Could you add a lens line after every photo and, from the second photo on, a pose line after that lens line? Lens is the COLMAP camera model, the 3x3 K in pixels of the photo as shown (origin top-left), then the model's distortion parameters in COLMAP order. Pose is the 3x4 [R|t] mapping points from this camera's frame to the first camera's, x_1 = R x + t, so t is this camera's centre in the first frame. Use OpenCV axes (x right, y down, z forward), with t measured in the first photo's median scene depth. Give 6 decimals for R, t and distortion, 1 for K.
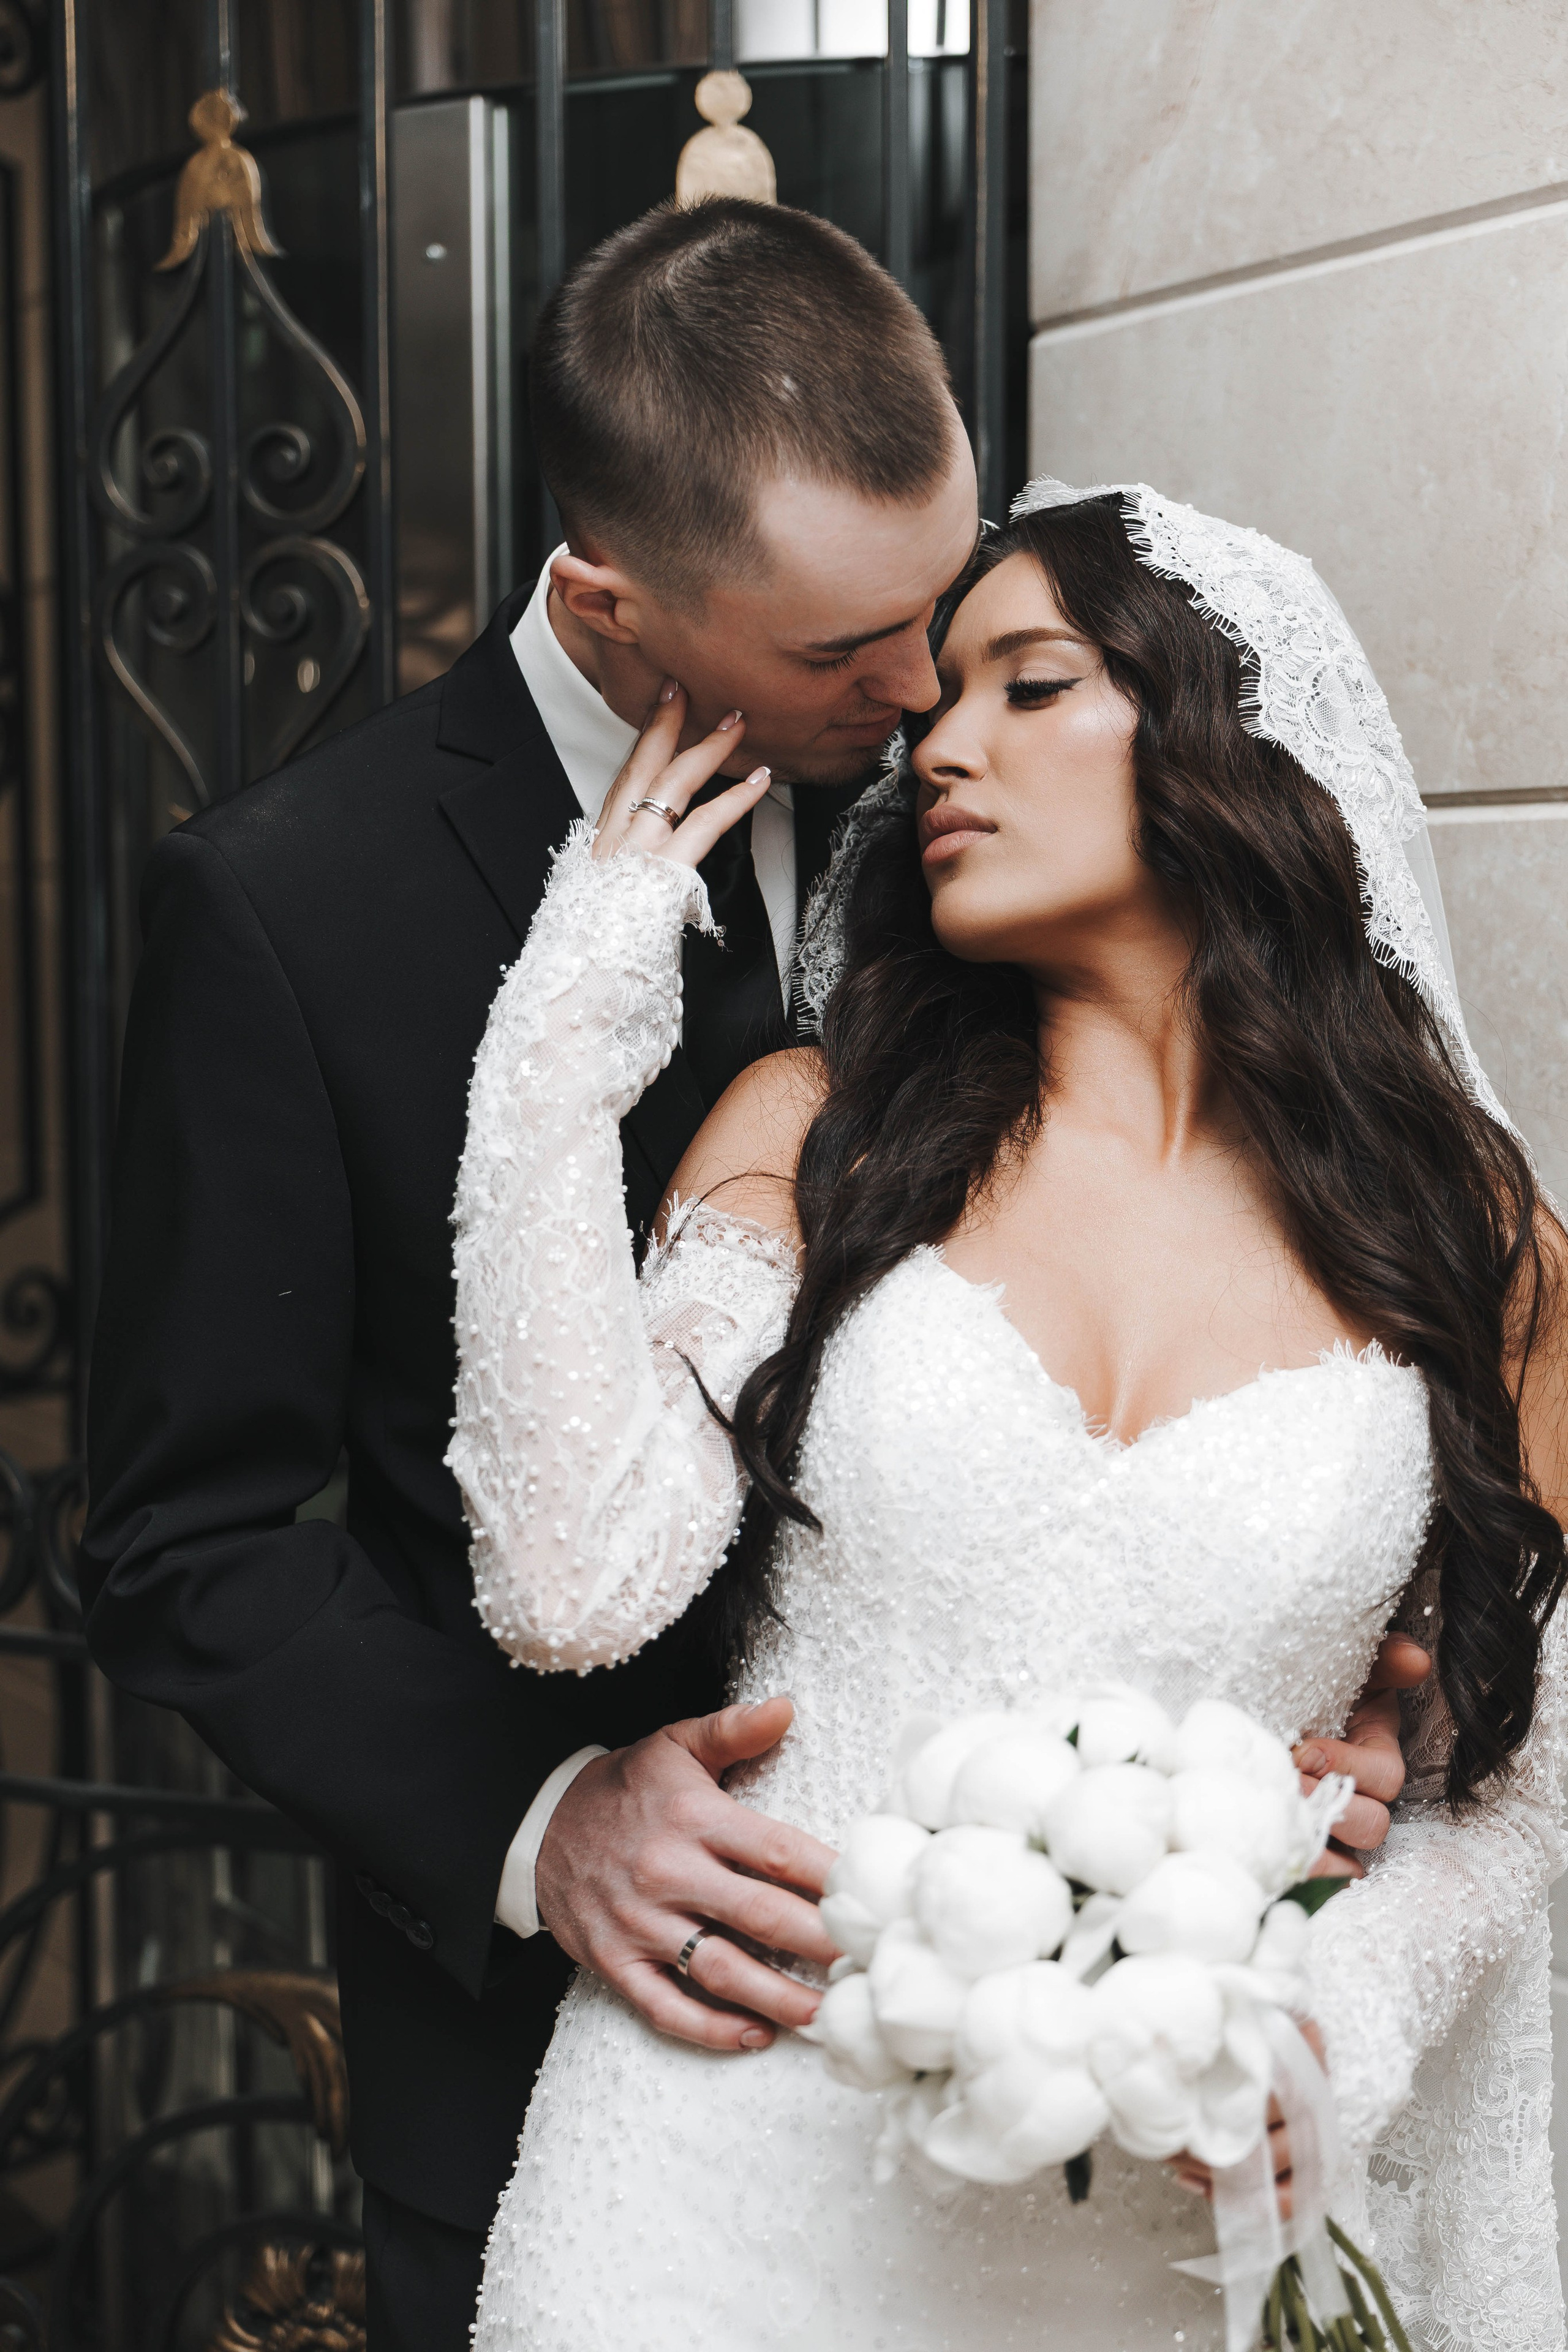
lens RADIAL K [[3728.3, 0, 785.1], [0, 3728.3, 1172.6], [0, 0, 1]] dist [0.090202, 0.000000]
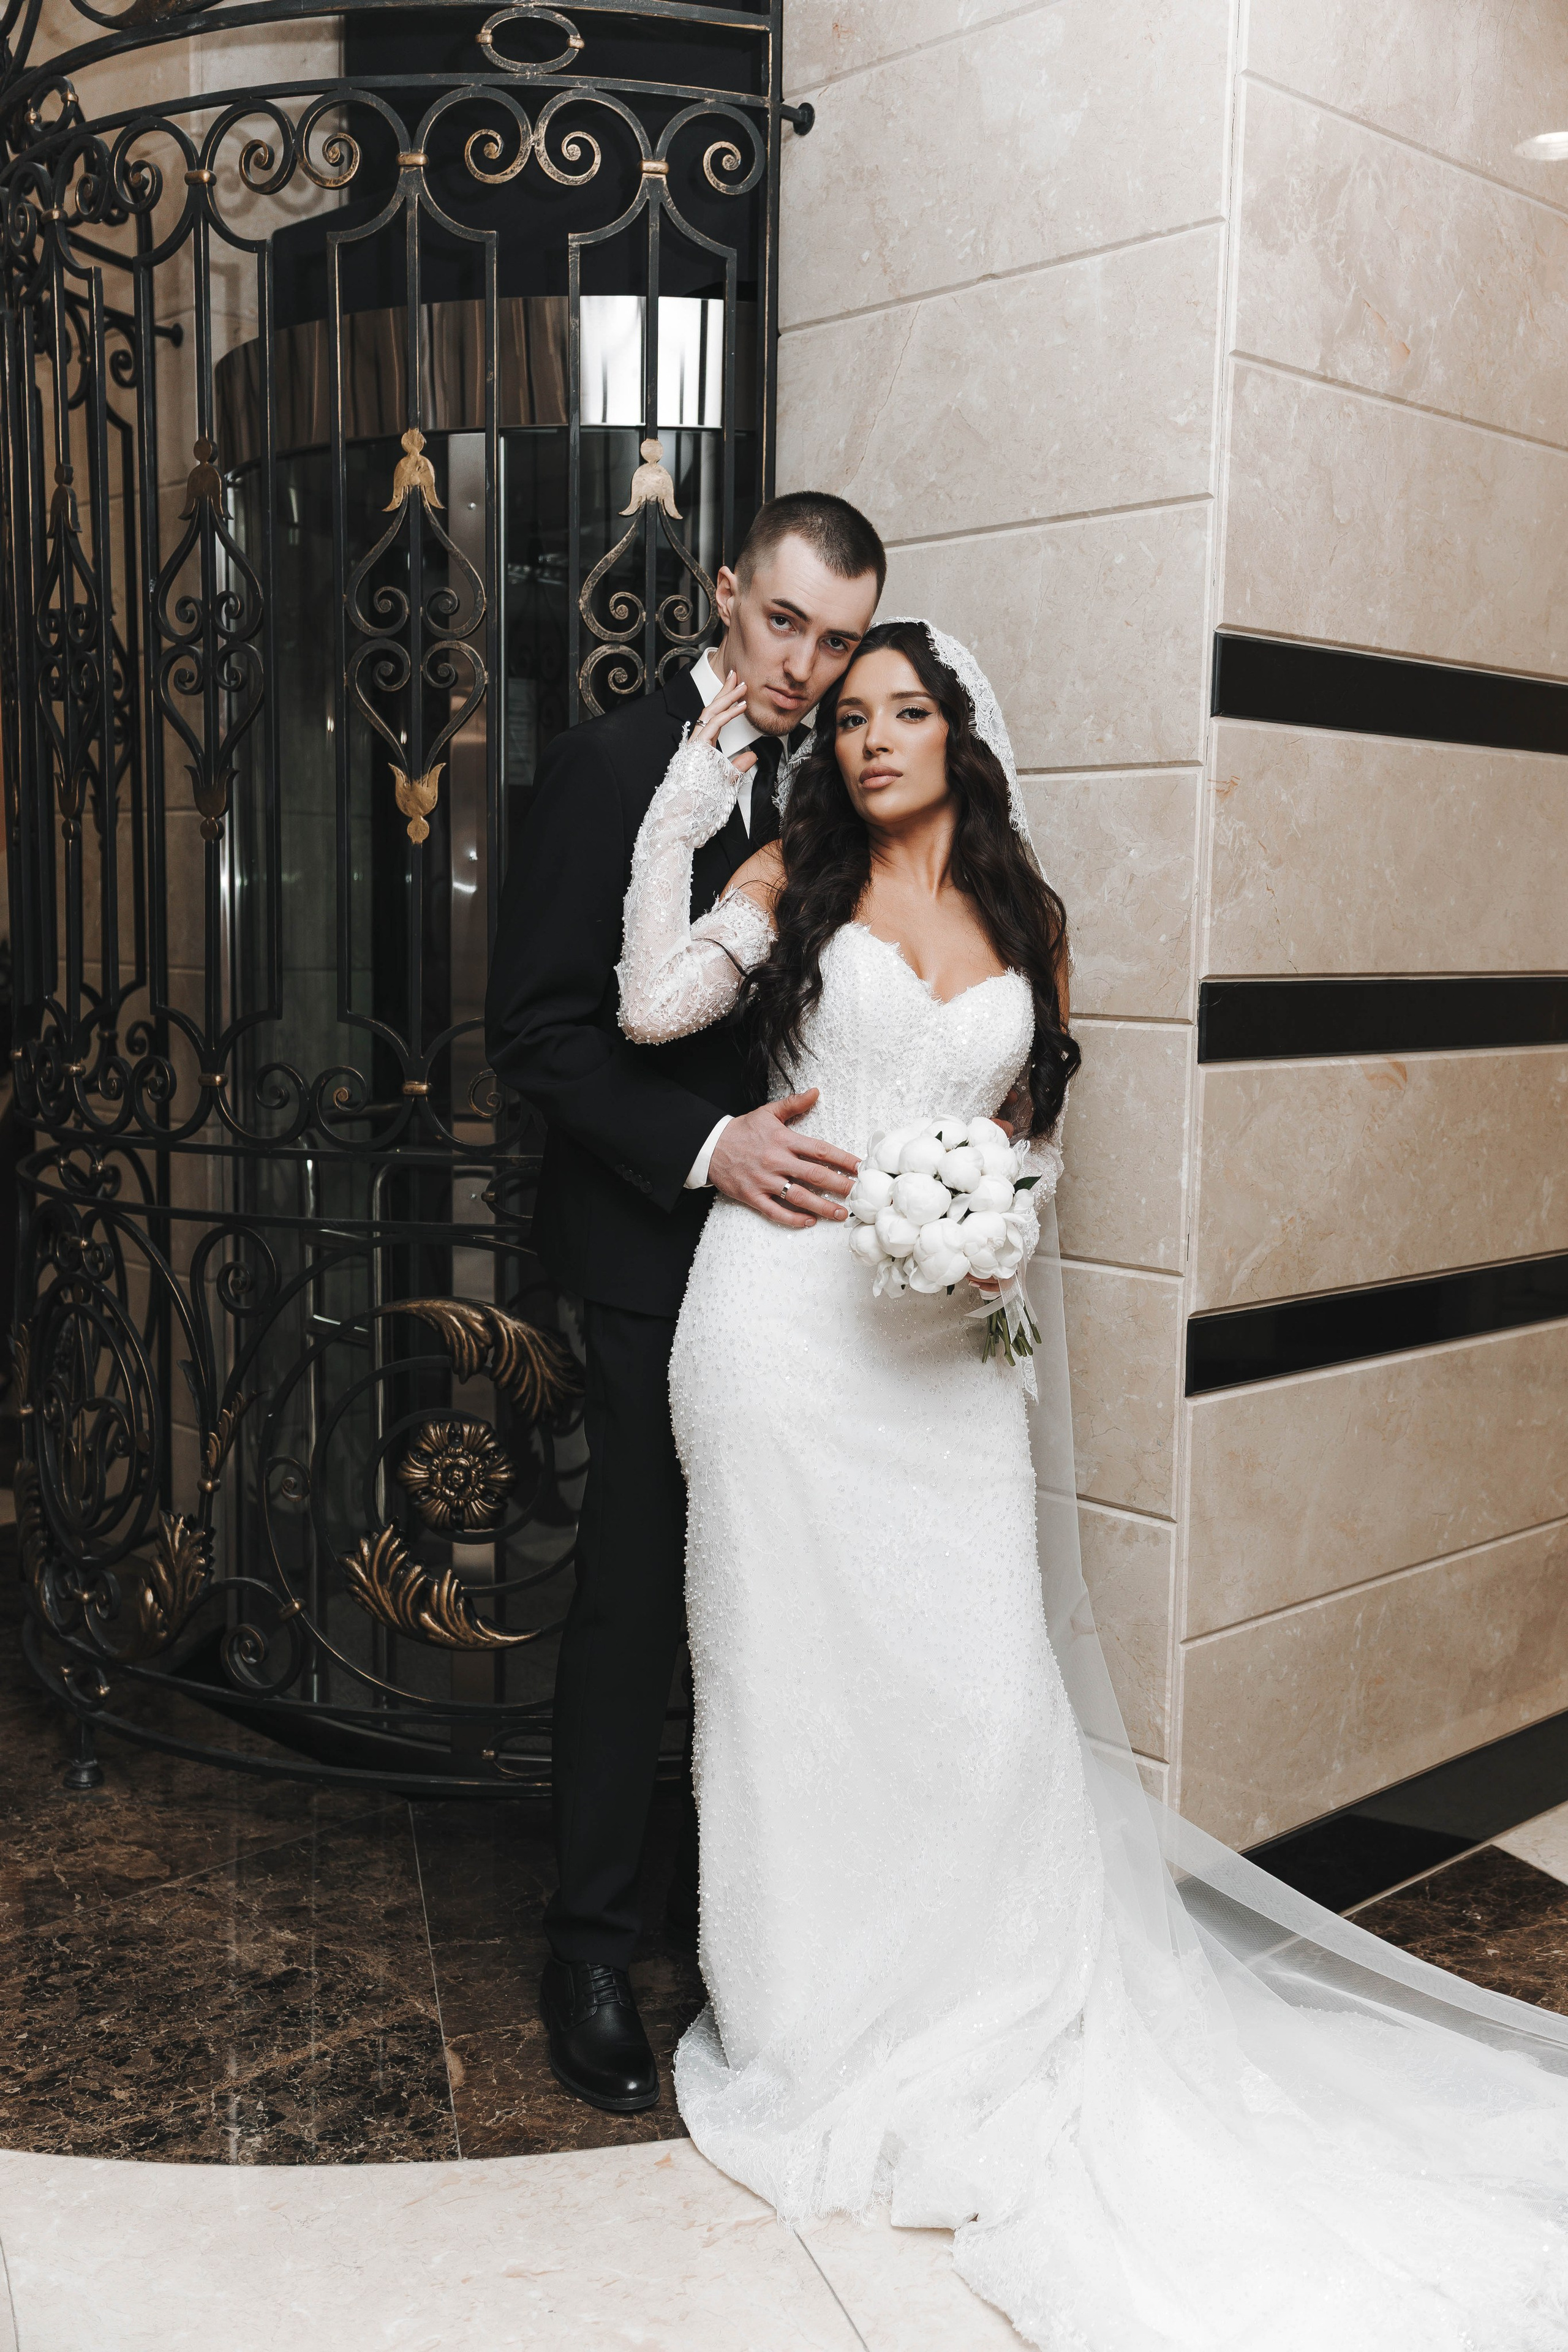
lens RADIAL K [[2317.6, 0, 781.3], [0, 2317.6, 1180.4], [0, 0, 1]] dist [0.090707, 0.000000]
pose [[0.973925, -0.009822, 0.226659, -0.368153], [-0.002433, 0.998553, 0.053725, 0.102636], [-0.226859, -0.052875, 0.972491, -0.555903]]
